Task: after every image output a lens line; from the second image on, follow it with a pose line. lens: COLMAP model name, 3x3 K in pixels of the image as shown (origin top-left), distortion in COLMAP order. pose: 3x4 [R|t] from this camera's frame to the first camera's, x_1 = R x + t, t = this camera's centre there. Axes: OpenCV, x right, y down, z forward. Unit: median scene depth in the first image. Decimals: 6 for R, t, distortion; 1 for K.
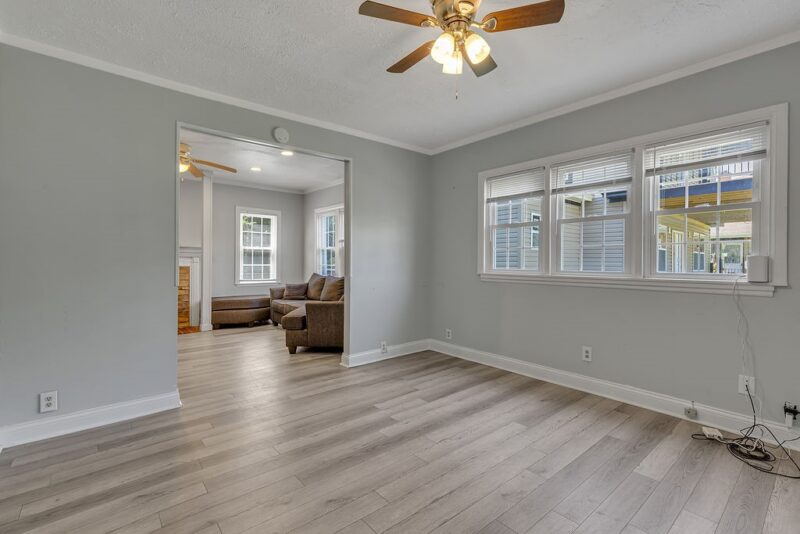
lens RADIAL K [[361.7, 0, 399.5], [0, 361.7, 259.8], [0, 0, 1]] dist [0.002936, 0.000309]
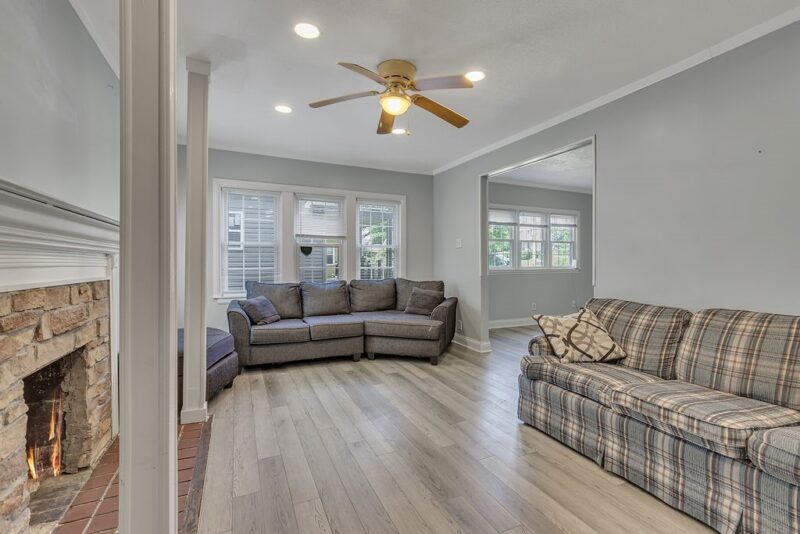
lens RADIAL K [[361.7, 0, 399.5], [0, 361.7, 259.8], [0, 0, 1]] dist [0.002936, 0.000309]
pose [[0.271006, 0.001035, 0.962577, -1.584195], [-0.000233, 0.999999, -0.001010, -0.004778], [-0.962578, 0.000050, 0.271006, 1.107393]]
